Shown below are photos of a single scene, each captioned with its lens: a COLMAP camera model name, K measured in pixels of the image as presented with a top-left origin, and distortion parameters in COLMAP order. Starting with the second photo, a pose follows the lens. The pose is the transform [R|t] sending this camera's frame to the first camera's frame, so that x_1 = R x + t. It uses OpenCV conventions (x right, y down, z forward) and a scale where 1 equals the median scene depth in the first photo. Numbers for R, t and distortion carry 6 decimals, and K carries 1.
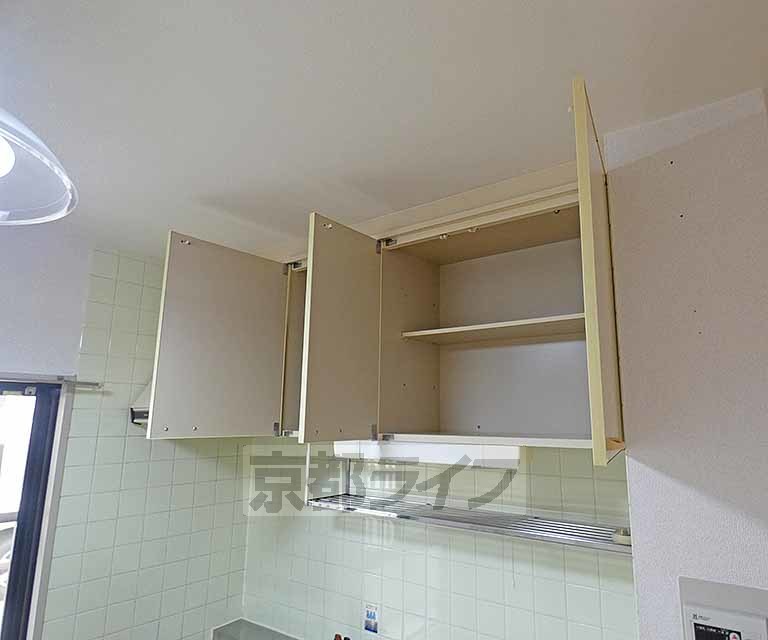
lens RADIAL K [[518.1, 0, 382.0], [0, 518.1, 321.1], [0, 0, 1]] dist [0.003196, 0.001478]
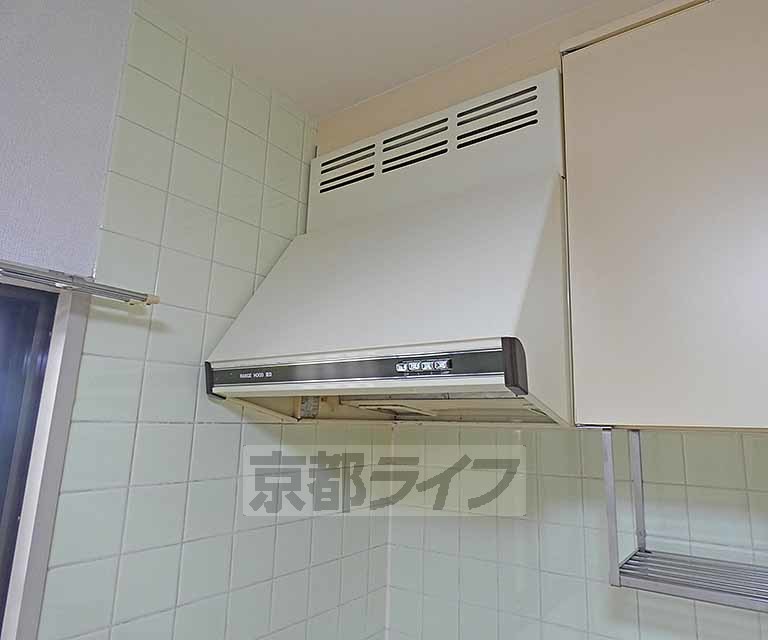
lens RADIAL K [[518.1, 0, 387.6], [0, 518.1, 318.7], [0, 0, 1]] dist [0.003196, 0.001478]
pose [[0.999712, 0.013534, 0.019837, -0.331368], [-0.013477, 0.999905, -0.003014, 0.127980], [-0.019876, 0.002746, 0.999799, 0.531463]]
